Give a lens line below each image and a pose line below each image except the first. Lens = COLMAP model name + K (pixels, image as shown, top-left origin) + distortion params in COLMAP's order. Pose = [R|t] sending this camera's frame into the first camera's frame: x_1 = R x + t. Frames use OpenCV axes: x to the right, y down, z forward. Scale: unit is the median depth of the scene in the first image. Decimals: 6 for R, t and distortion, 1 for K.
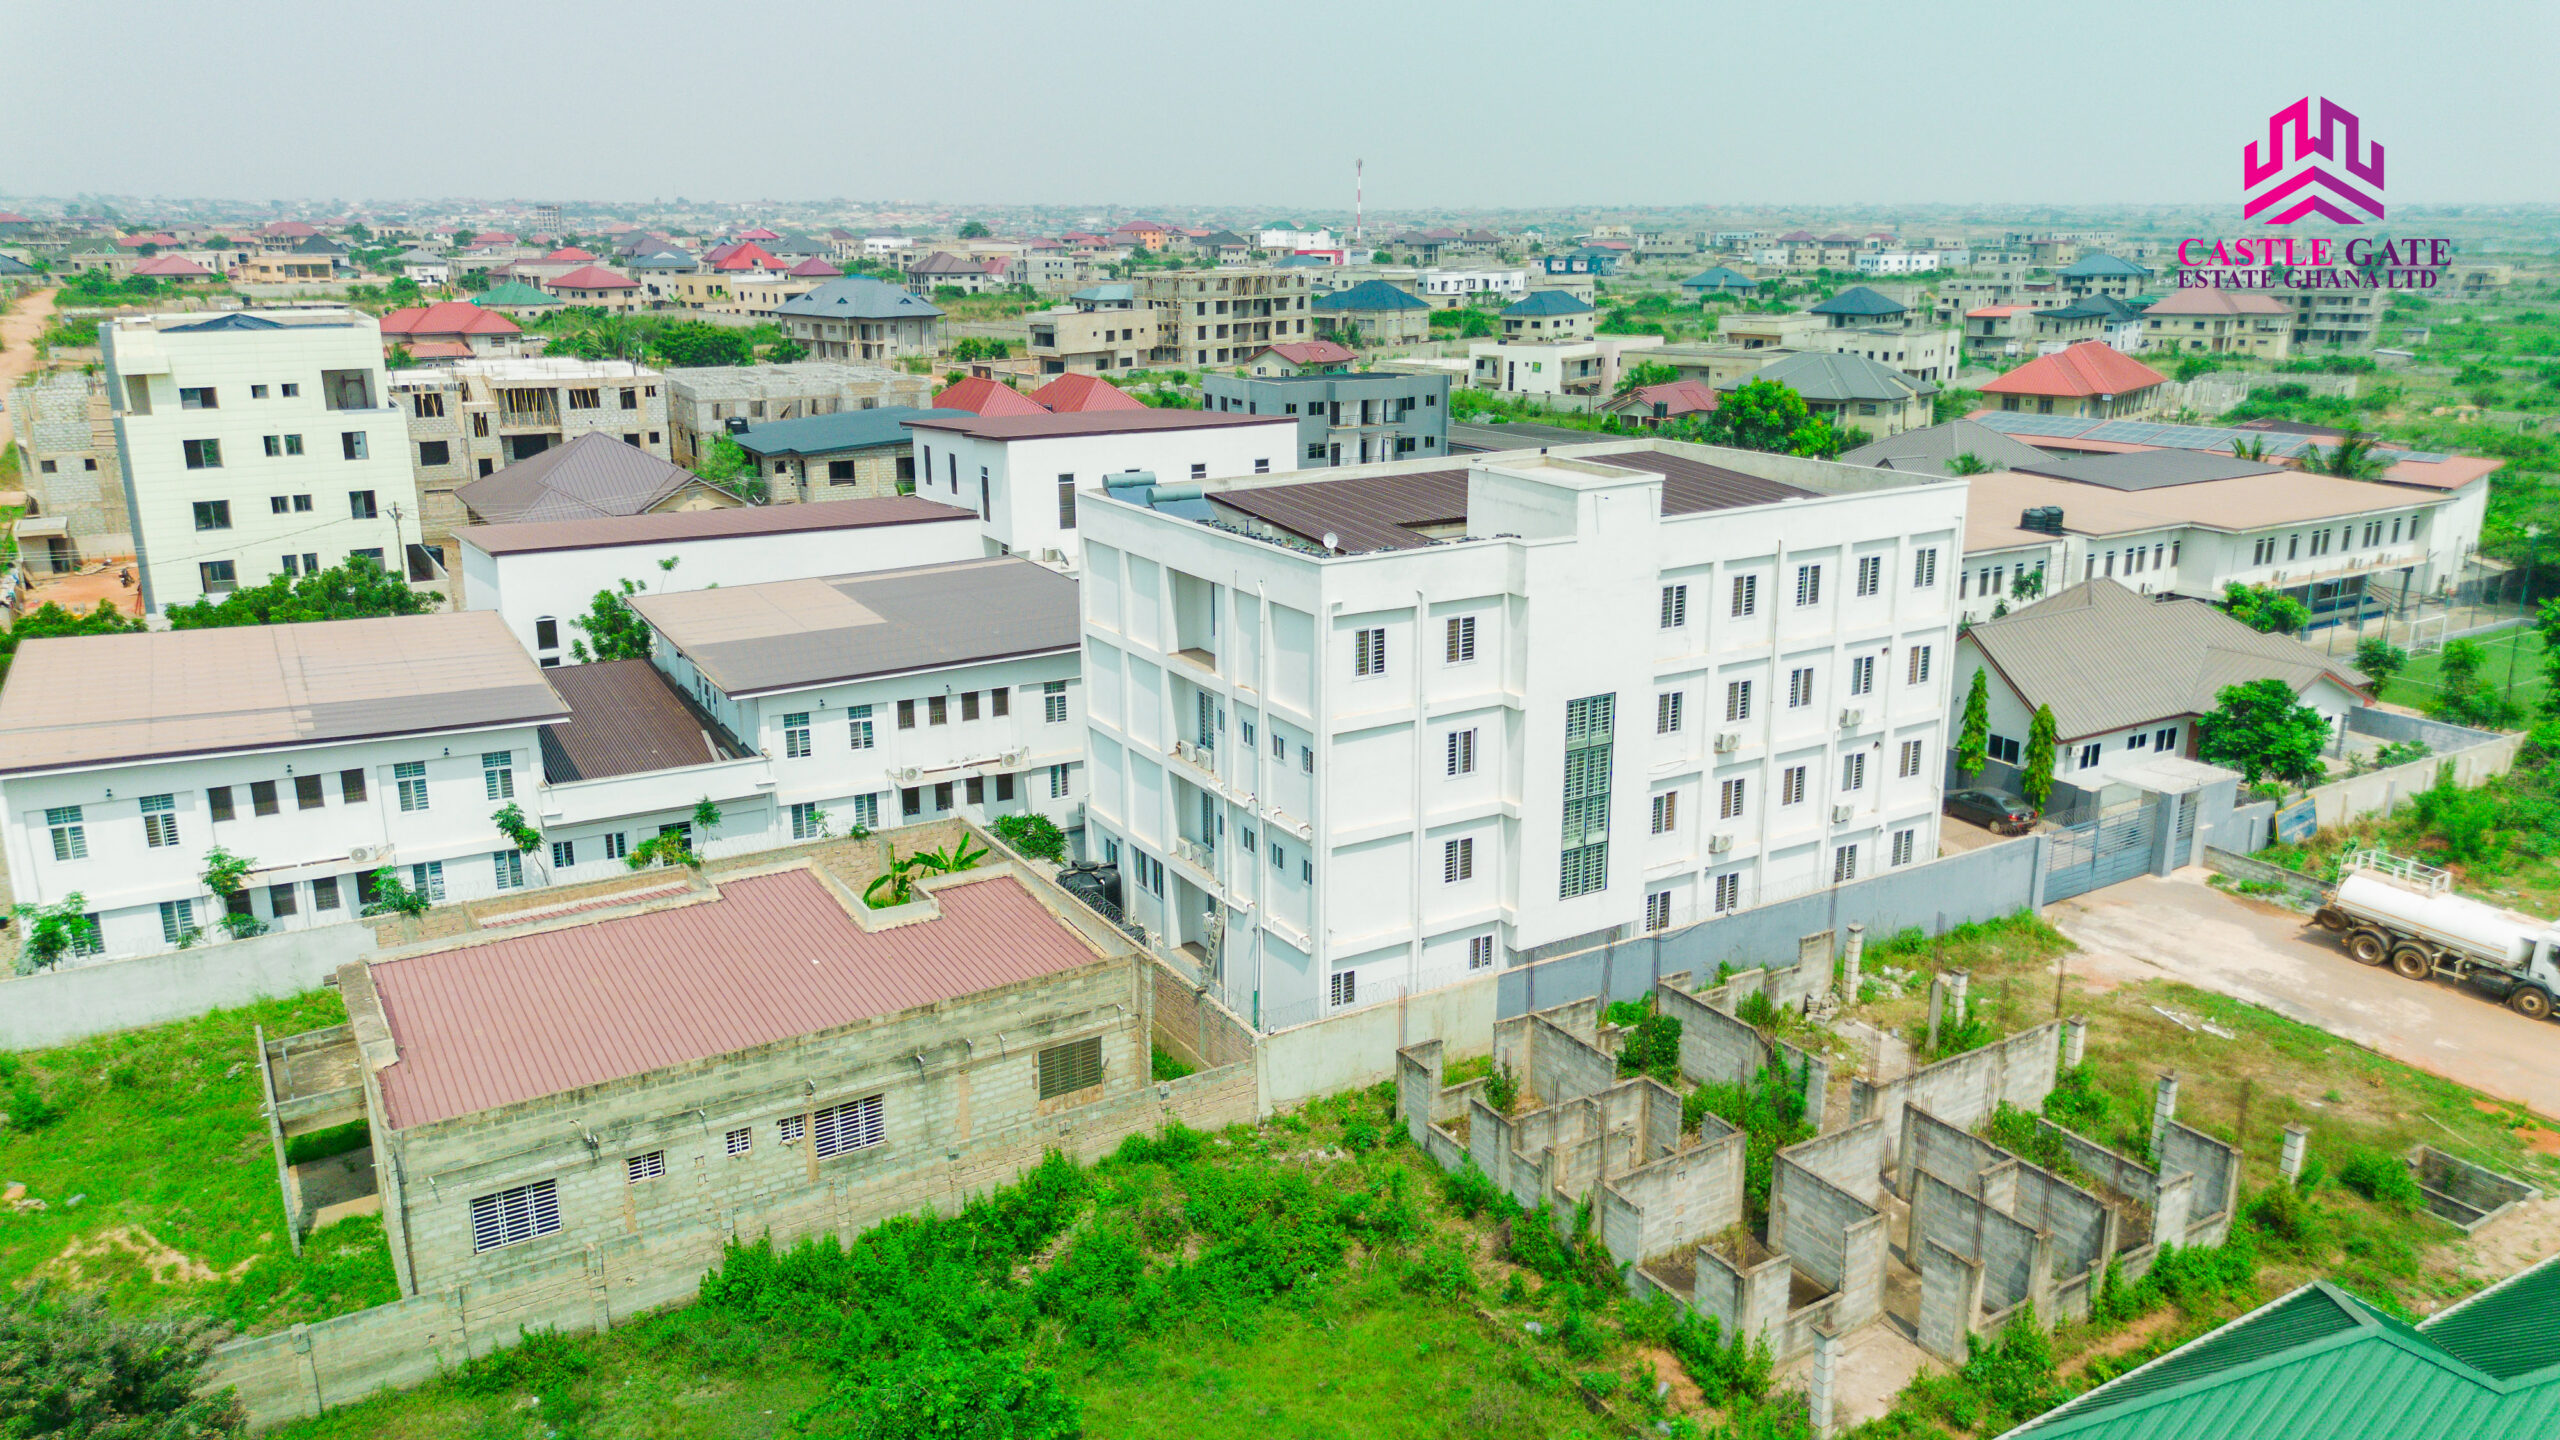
lens RADIAL K [[1796.6, 0, 1275.2], [0, 1796.6, 727.1], [0, 0, 1]] dist [0.058561, -0.057269]
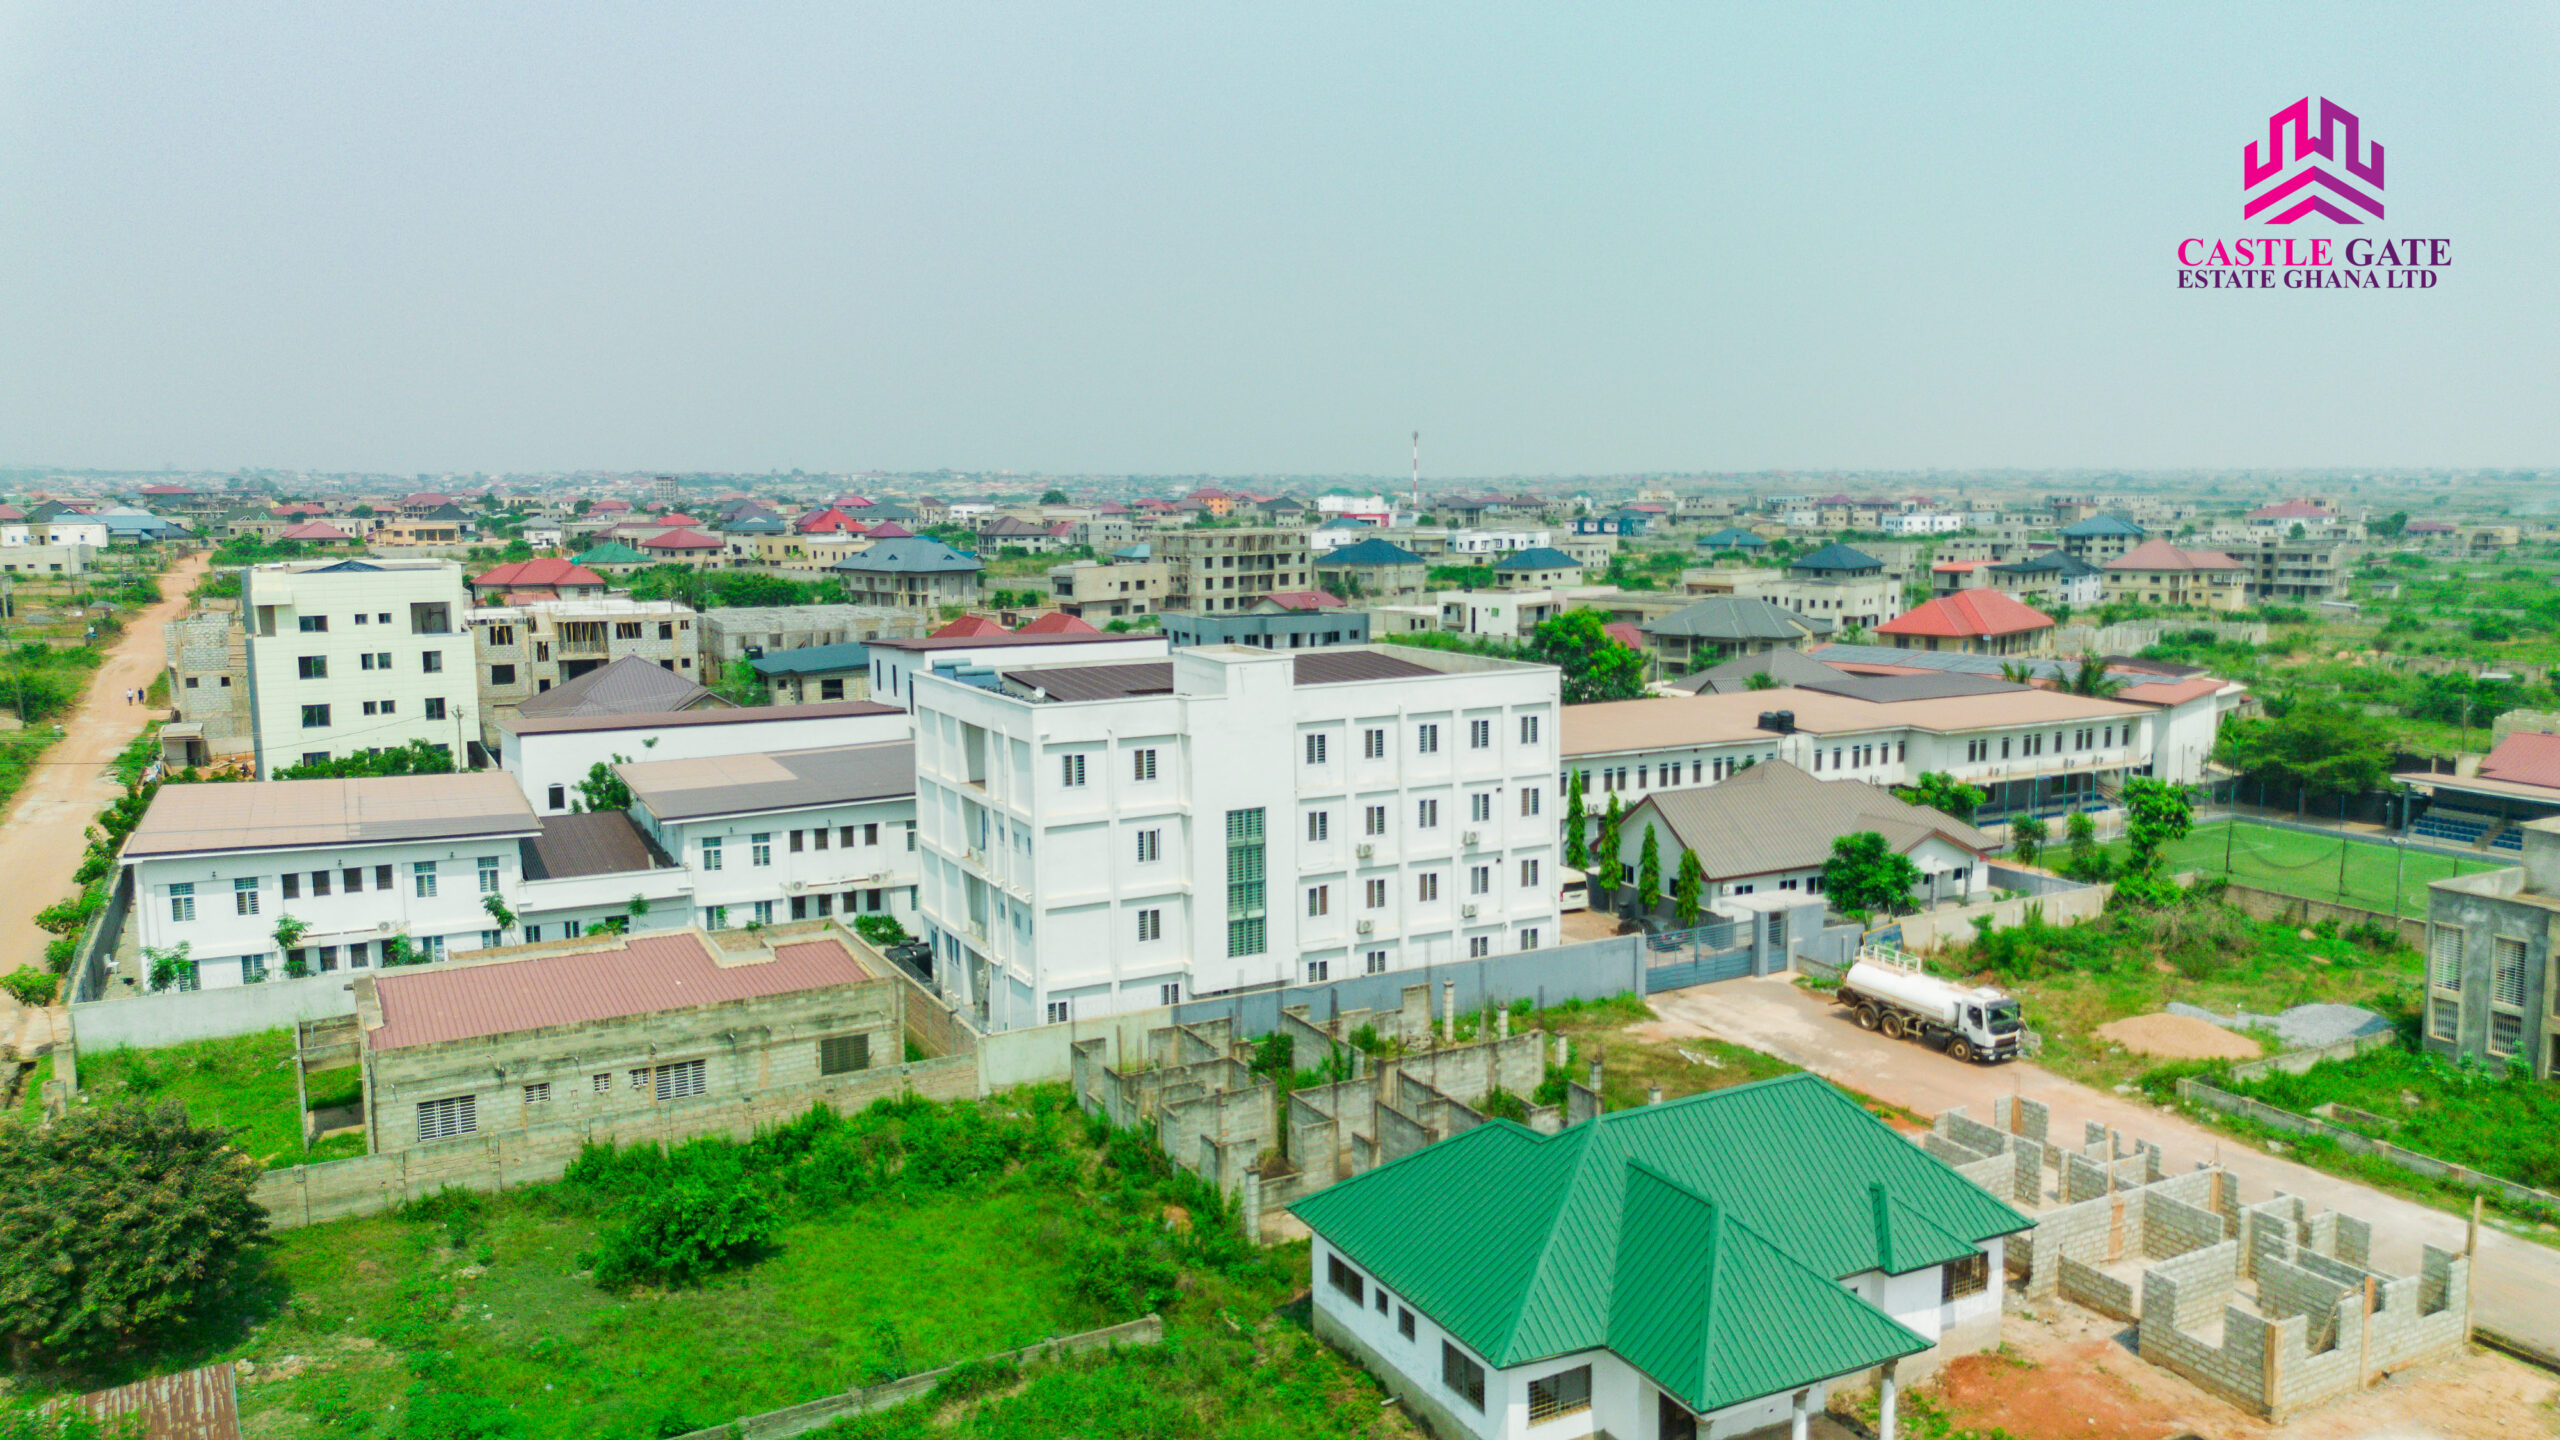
lens RADIAL K [[1796.6, 0, 1277.3], [0, 1796.6, 722.7], [0, 0, 1]] dist [0.058561, -0.057269]
pose [[0.998792, 0.002881, -0.049057, 0.138898], [-0.009862, 0.989722, -0.142664, 0.059840], [0.048142, 0.142976, 0.988555, -0.205612]]
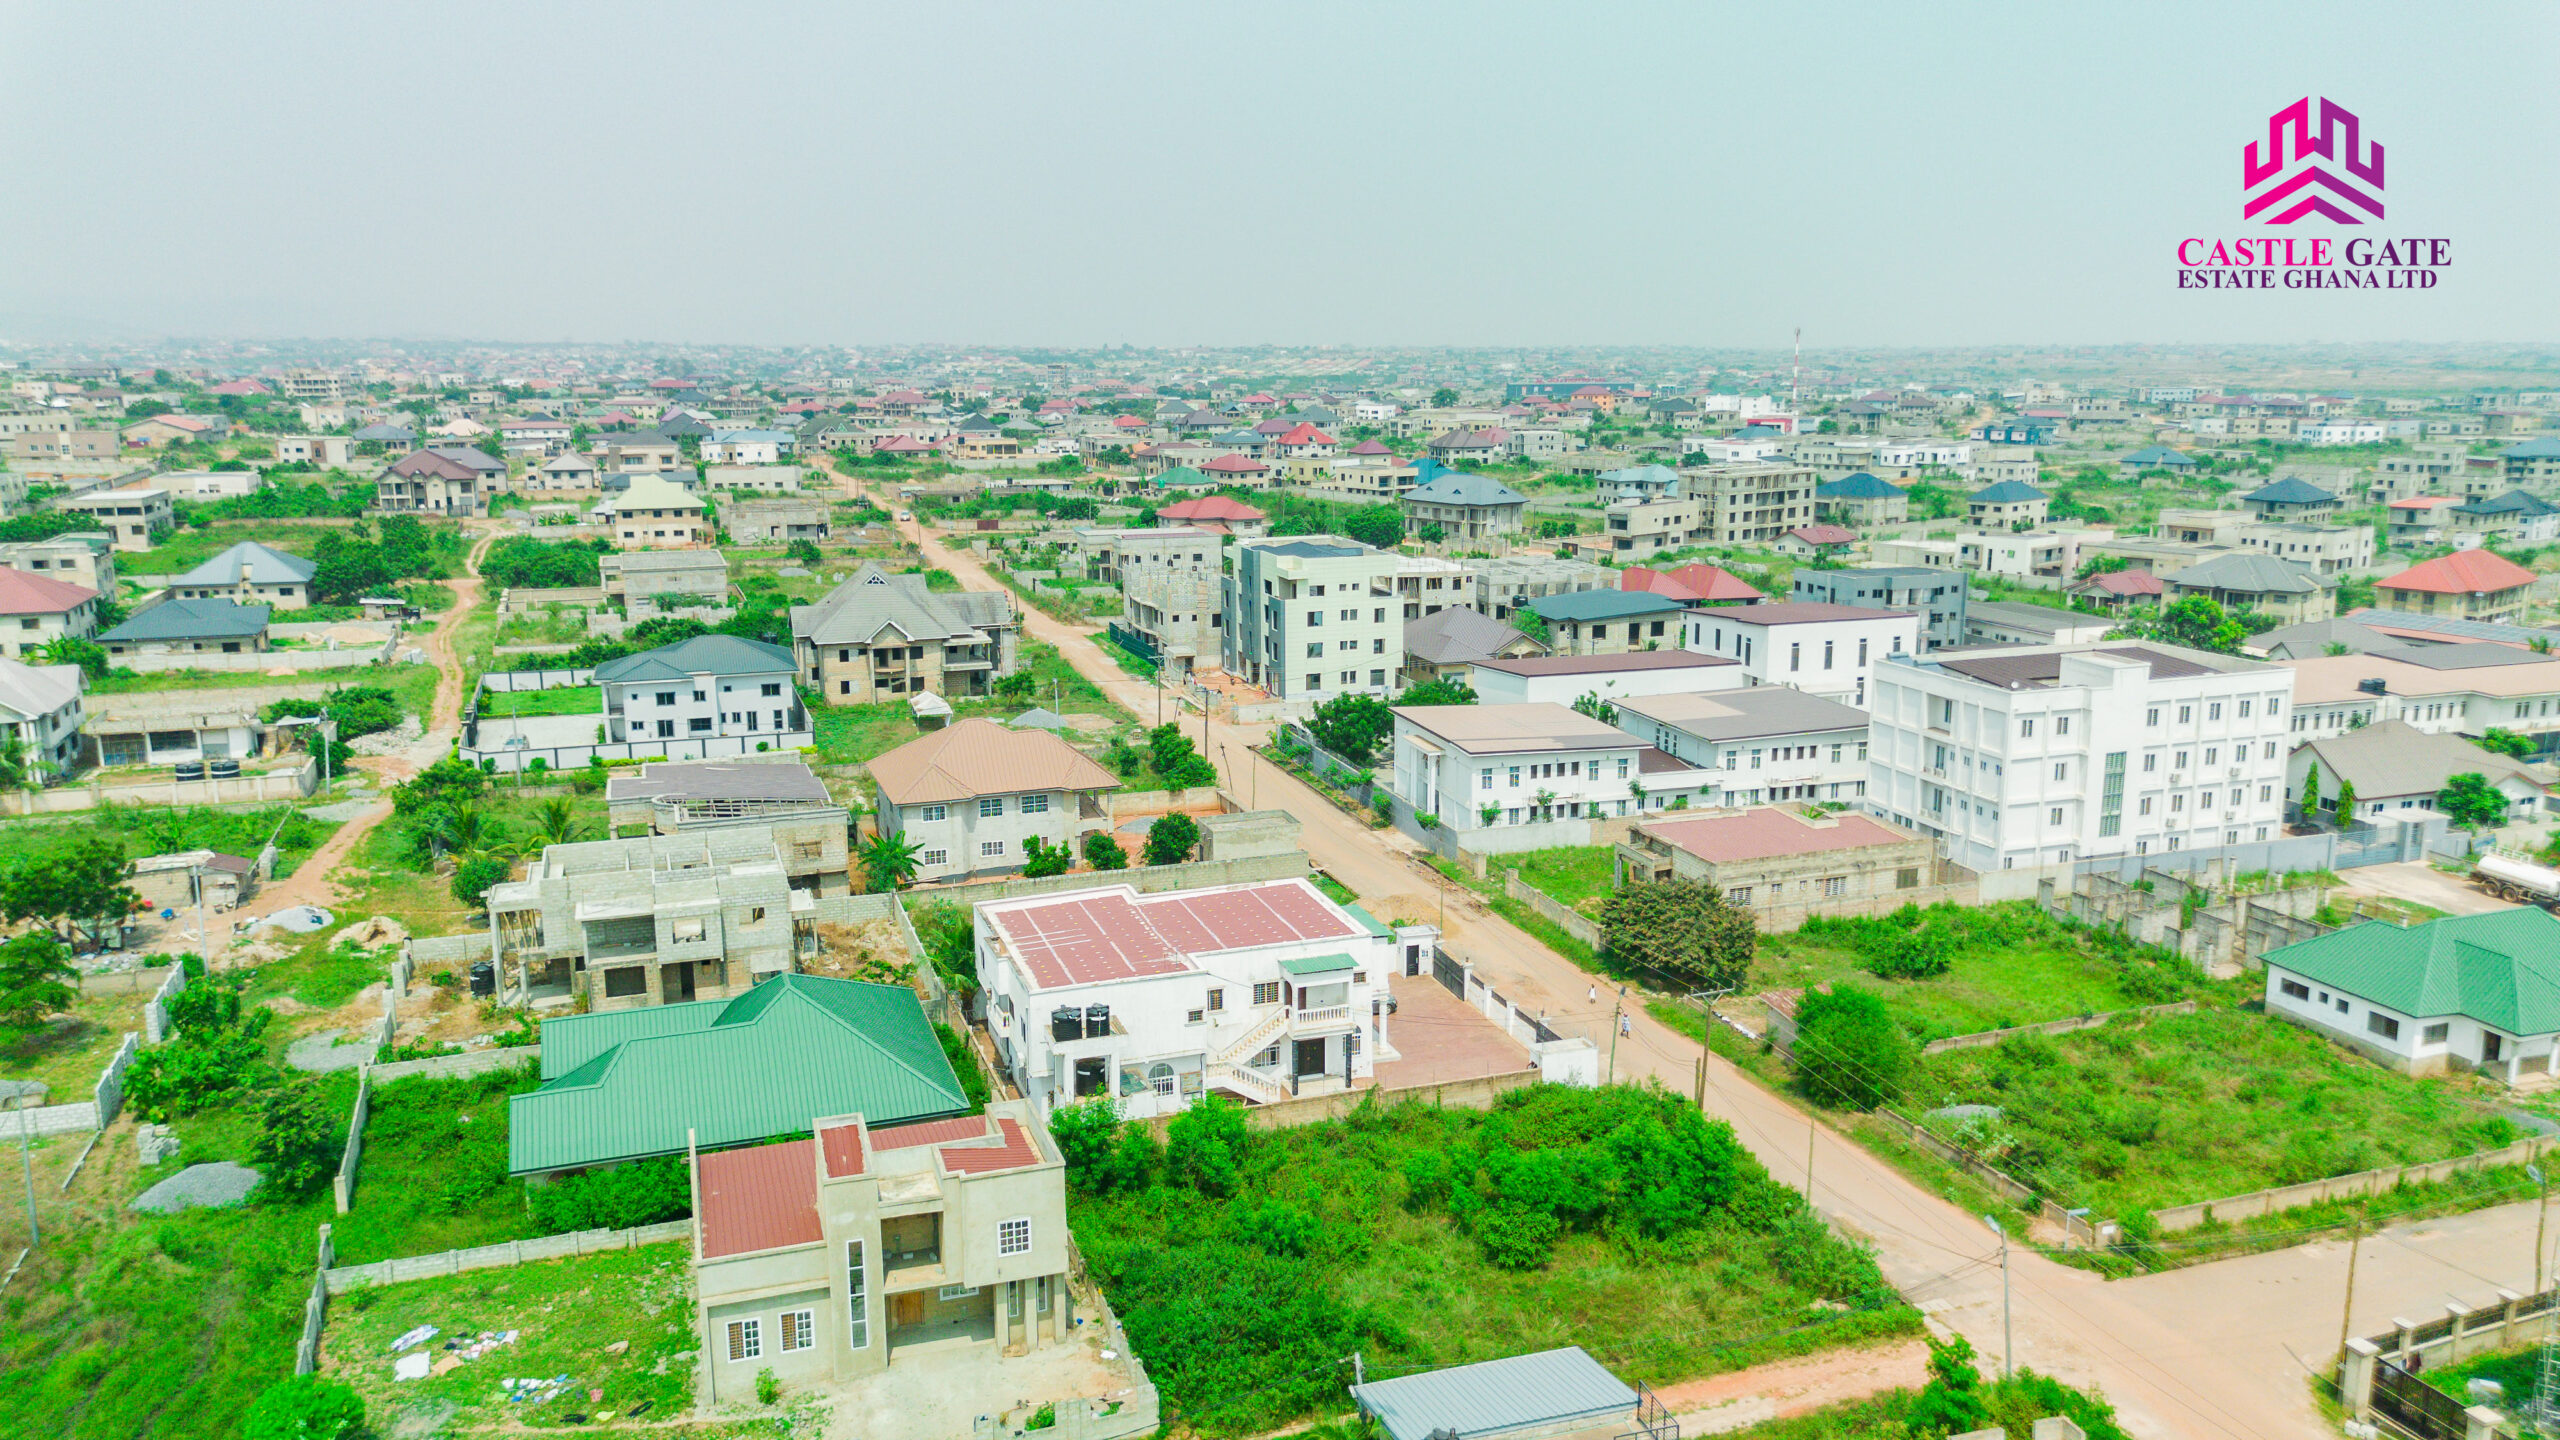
lens RADIAL K [[1796.6, 0, 1276.7], [0, 1796.6, 721.6], [0, 0, 1]] dist [0.058561, -0.057269]
pose [[0.978149, 0.040246, -0.203972, -0.226242], [-0.054923, 0.996253, -0.066809, 0.087007], [0.200519, 0.076552, 0.976694, -0.843677]]
